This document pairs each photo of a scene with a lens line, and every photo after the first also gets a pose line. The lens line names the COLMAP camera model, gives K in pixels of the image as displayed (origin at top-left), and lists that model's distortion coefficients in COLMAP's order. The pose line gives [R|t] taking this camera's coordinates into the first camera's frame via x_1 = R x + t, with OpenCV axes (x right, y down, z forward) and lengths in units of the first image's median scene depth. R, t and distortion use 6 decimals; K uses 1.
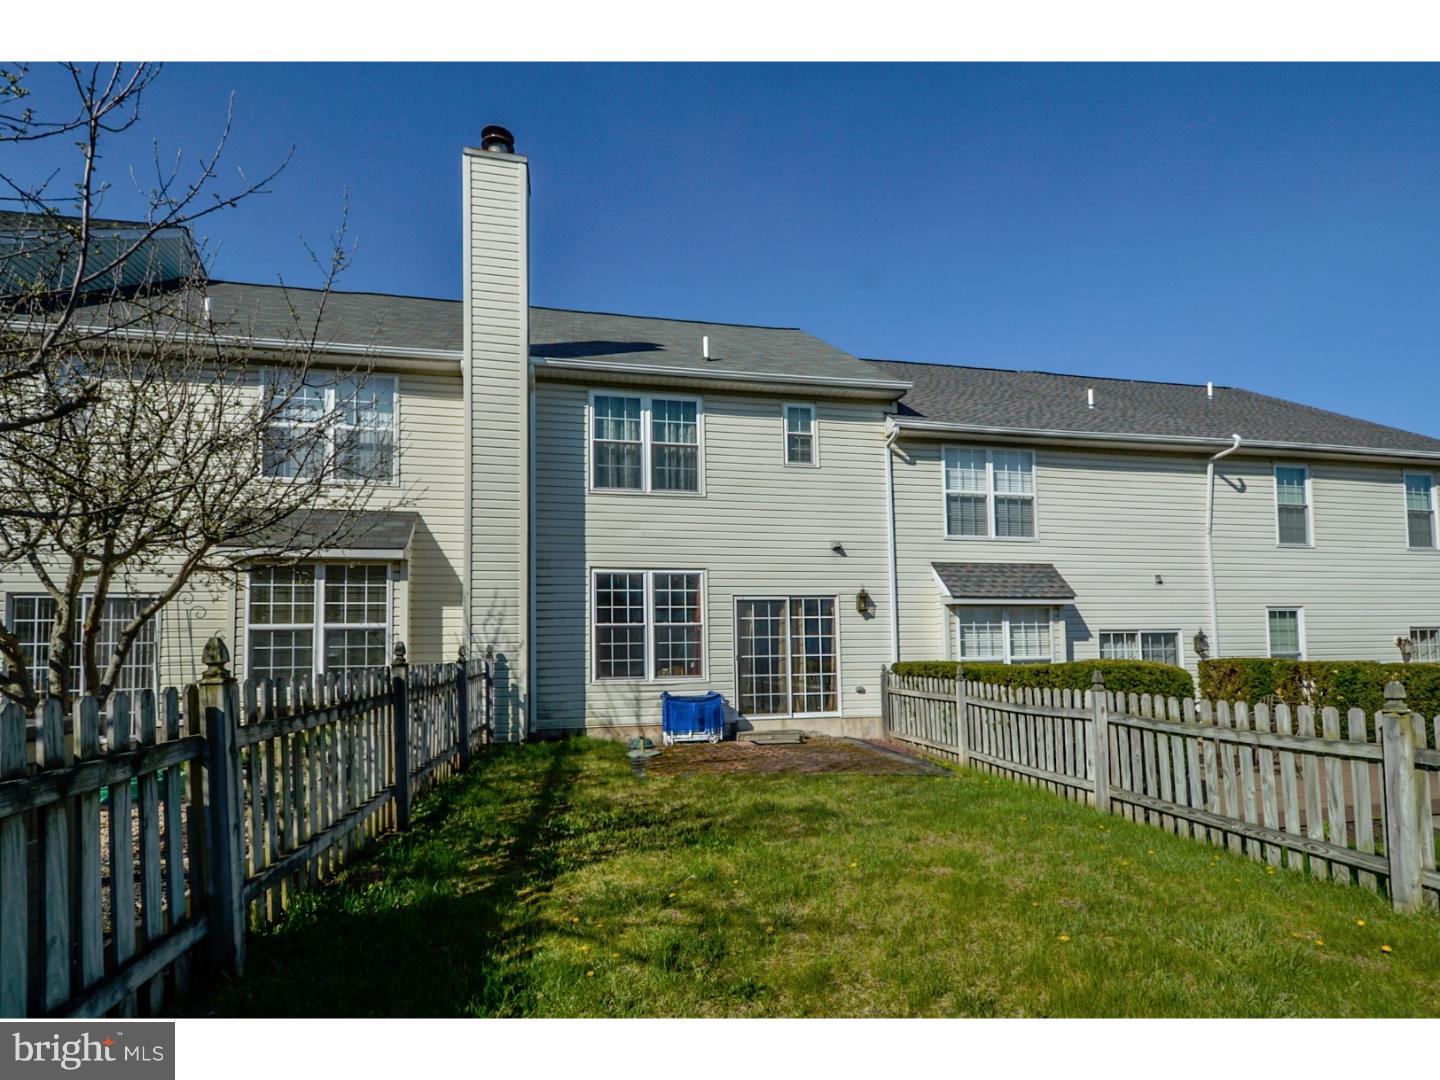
lens RADIAL K [[670.1, 0, 720.8], [0, 670.1, 500.3], [0, 0, 1]] dist [-0.016275, -0.000217]
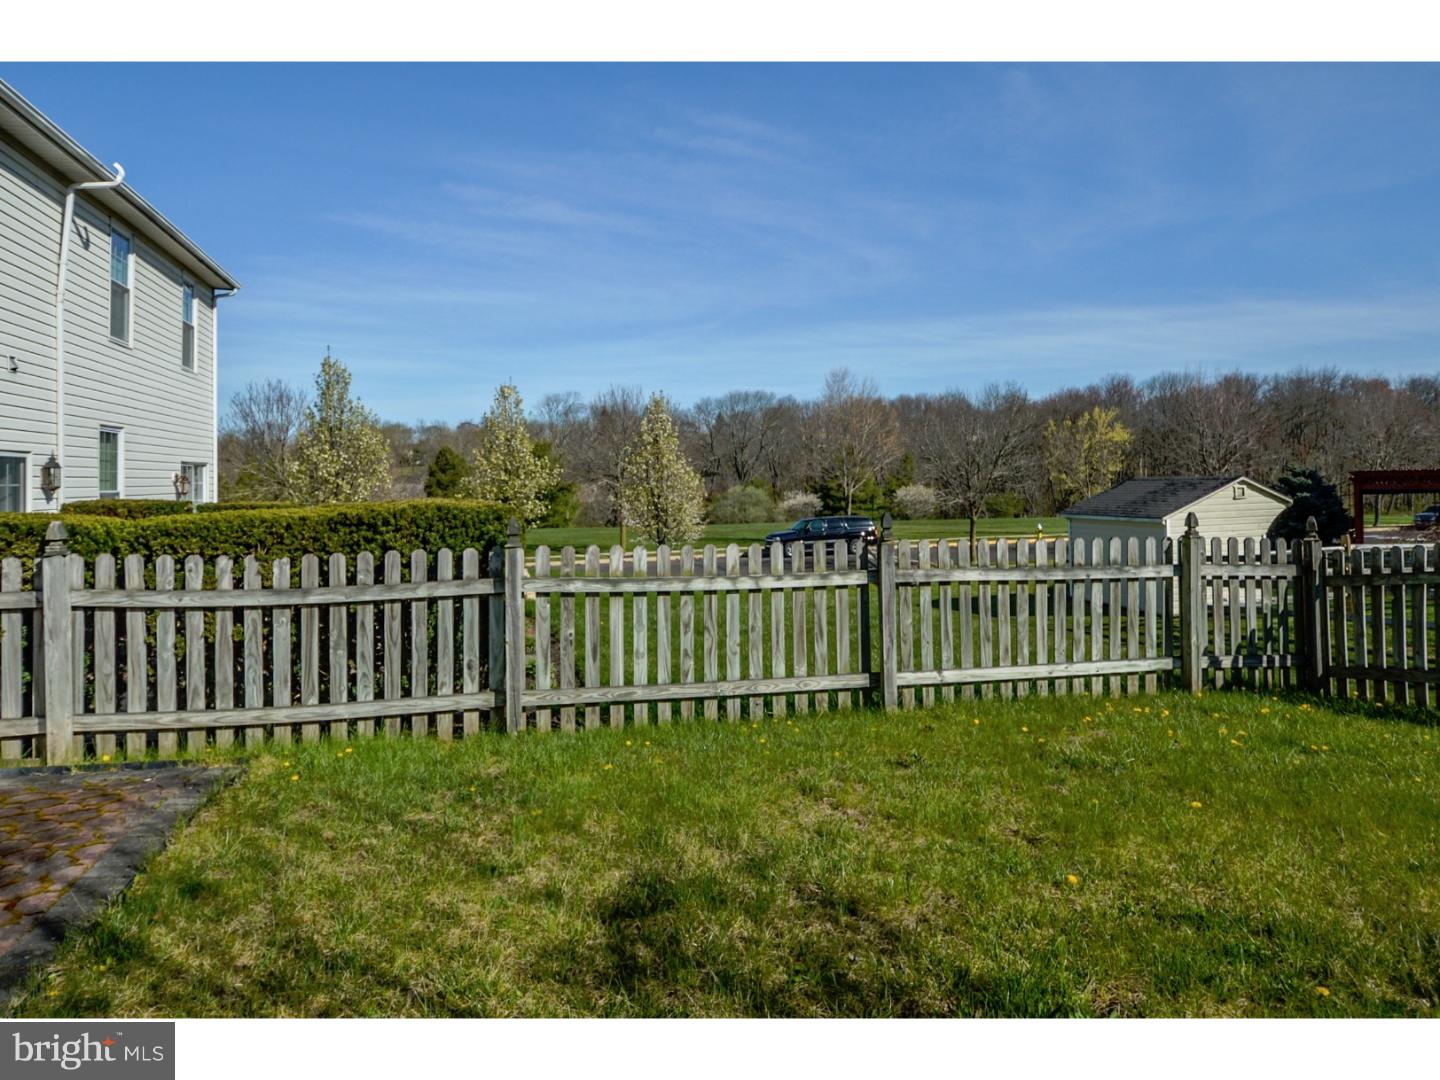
lens RADIAL K [[894.1, 0, 720.0], [0, 894.1, 540.0], [0, 0, 1]] dist [-0.003074, -0.000524]
pose [[-0.057724, -0.059240, 0.996573, -0.144821], [-0.218875, 0.974703, 0.045262, 0.098777], [-0.974044, -0.215512, -0.069230, 0.436257]]
